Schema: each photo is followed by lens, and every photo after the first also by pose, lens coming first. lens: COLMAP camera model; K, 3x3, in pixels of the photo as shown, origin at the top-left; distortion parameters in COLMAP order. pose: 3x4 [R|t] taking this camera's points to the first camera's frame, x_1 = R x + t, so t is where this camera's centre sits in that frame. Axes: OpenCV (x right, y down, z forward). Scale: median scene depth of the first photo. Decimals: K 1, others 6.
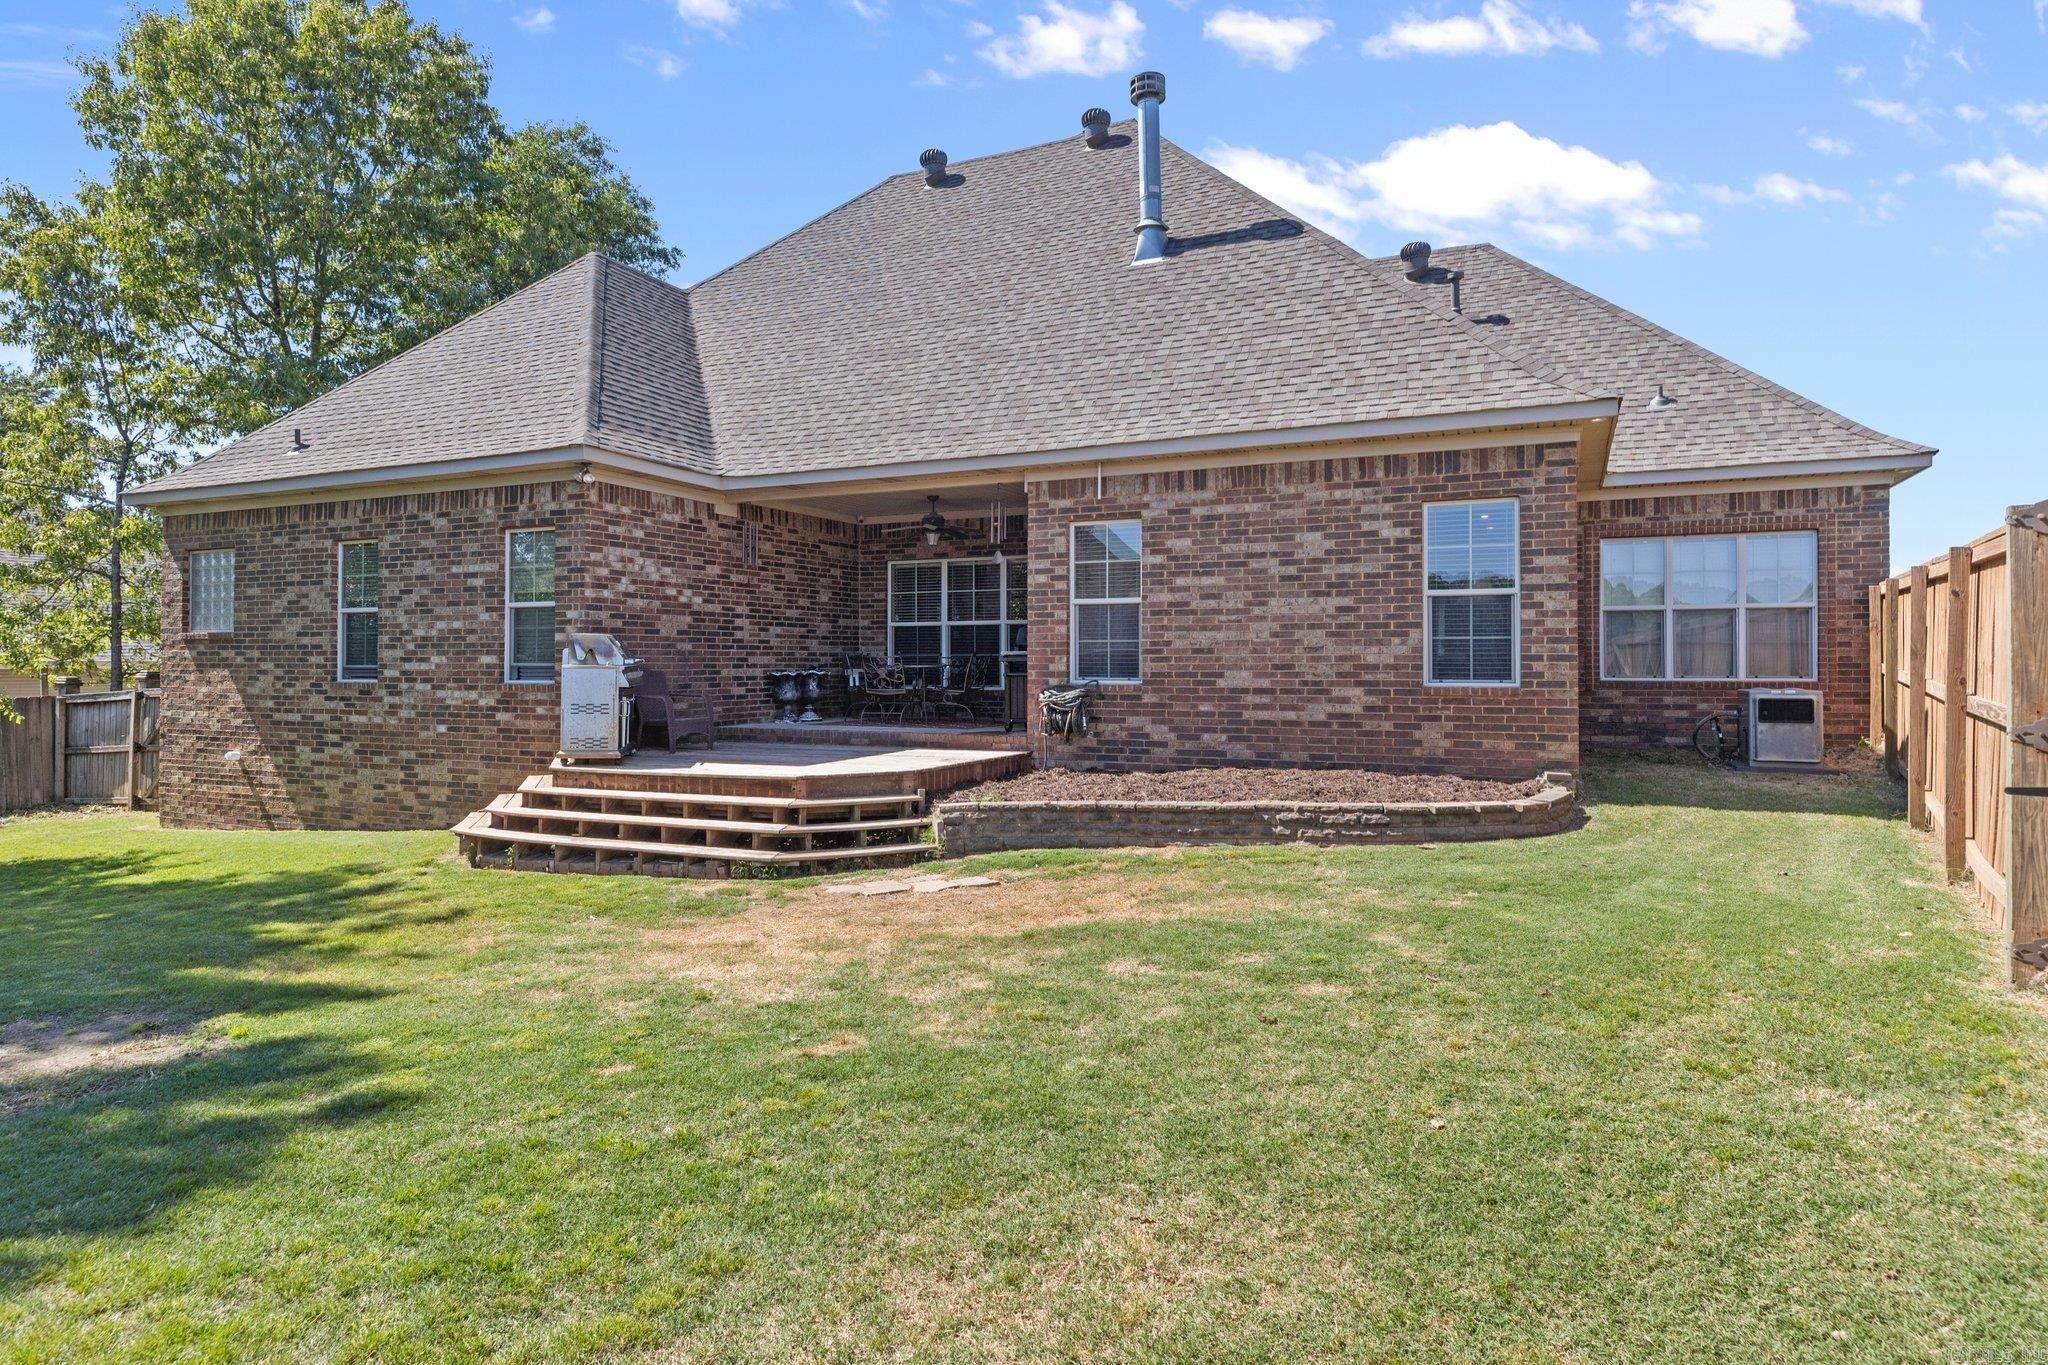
lens RADIAL K [[1180.3, 0, 1016.6], [0, 1180.3, 663.2], [0, 0, 1]] dist [0.005762, 0.000207]
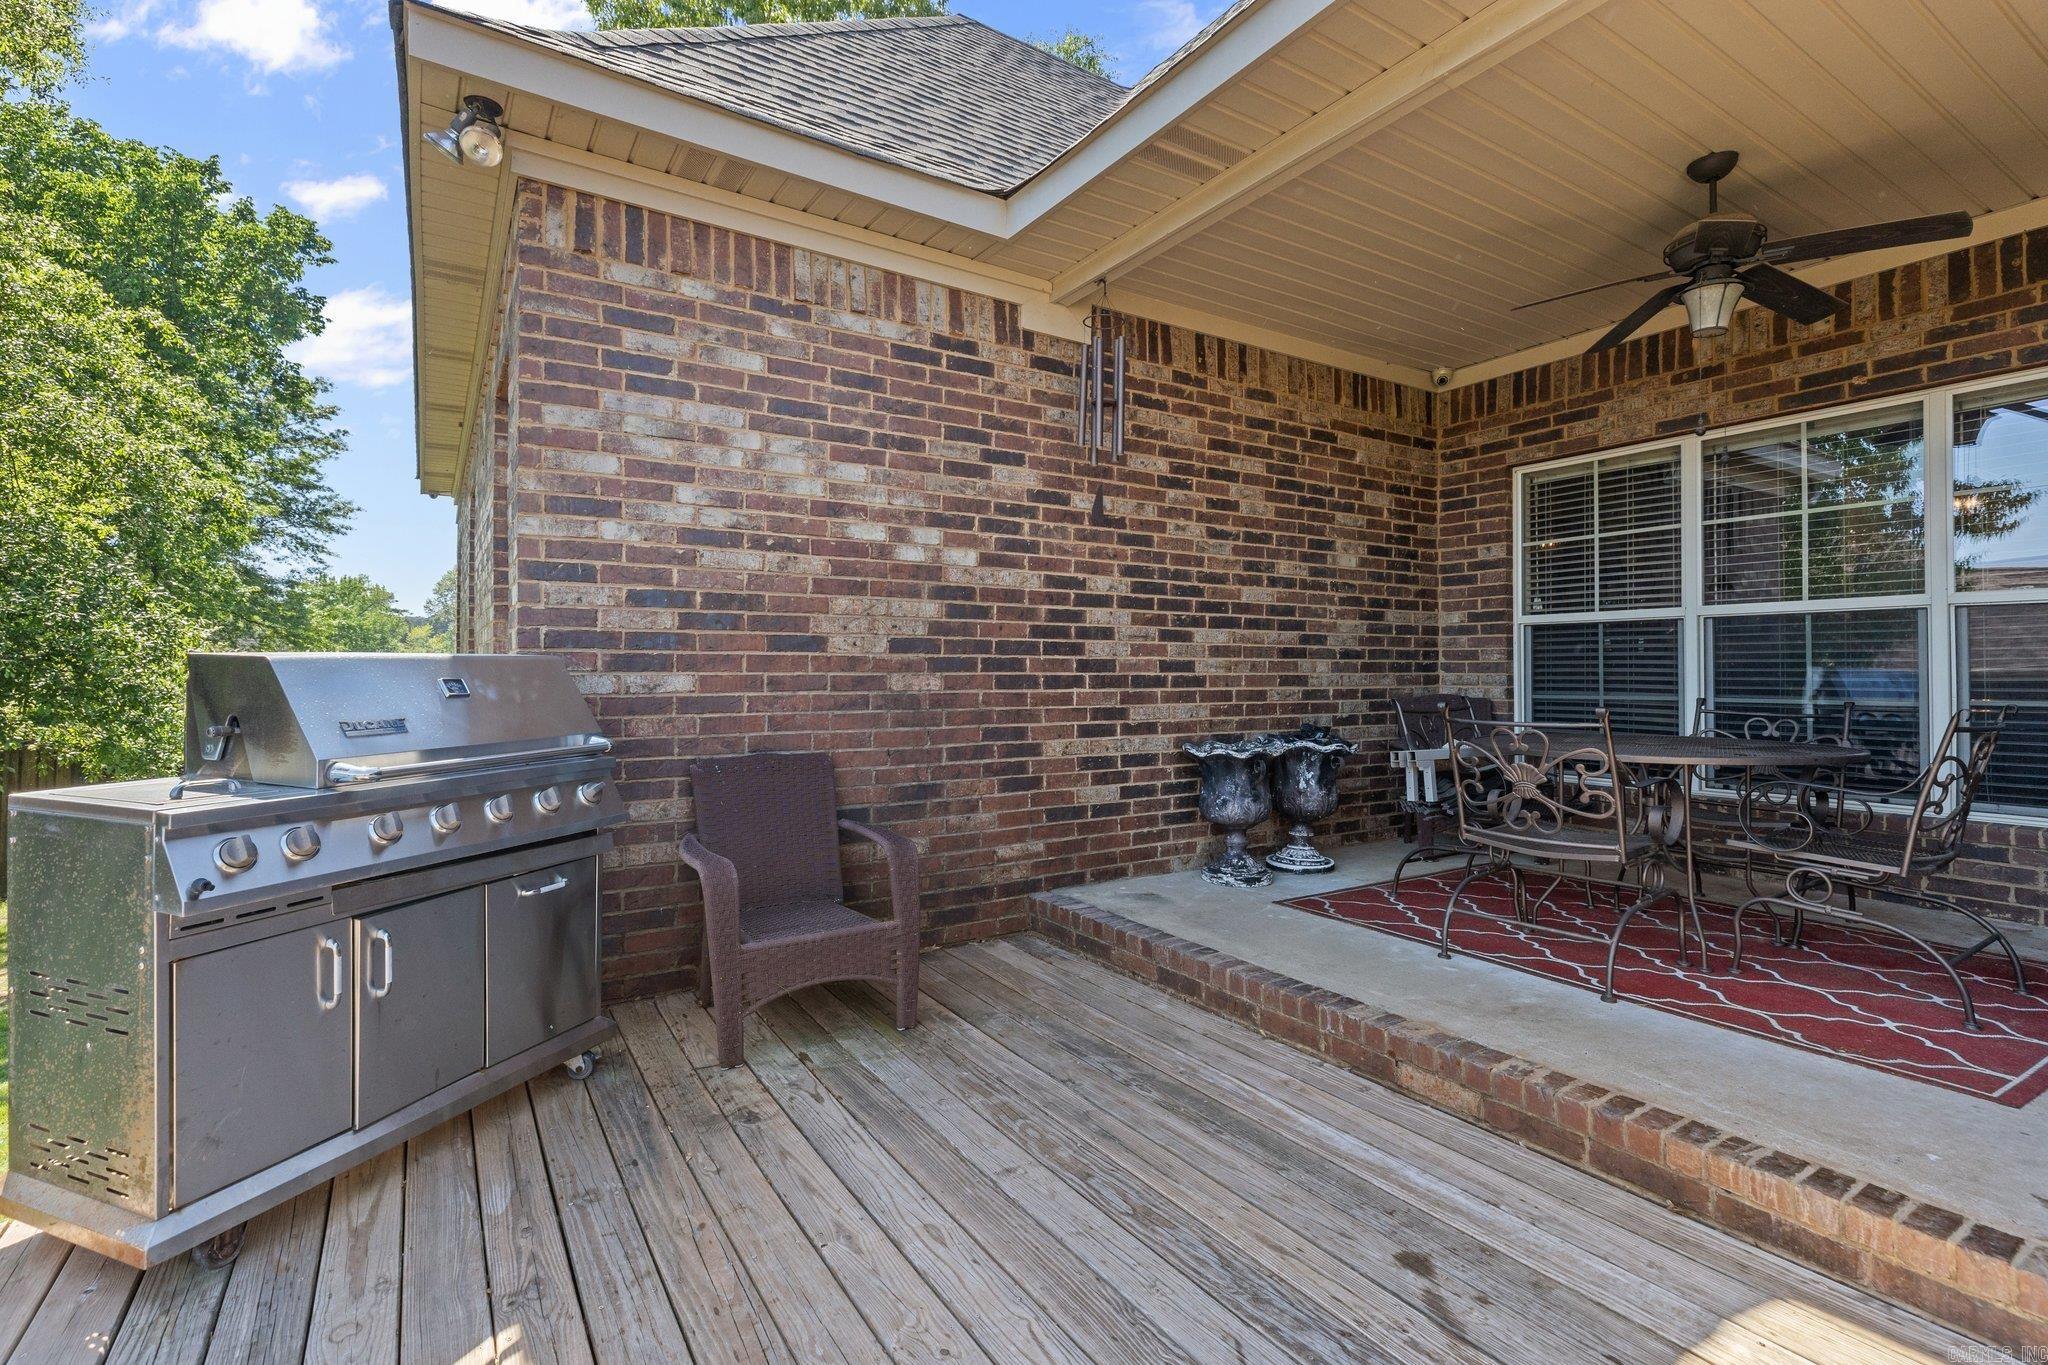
lens RADIAL K [[927.5, 0, 1022.0], [0, 927.5, 667.4], [0, 0, 1]] dist [0.003950, 0.000005]
pose [[0.848803, -0.004208, -0.528693, -0.103441], [-0.000021, 0.999968, -0.007994, -0.017080], [0.528709, 0.006796, 0.848776, 0.785243]]
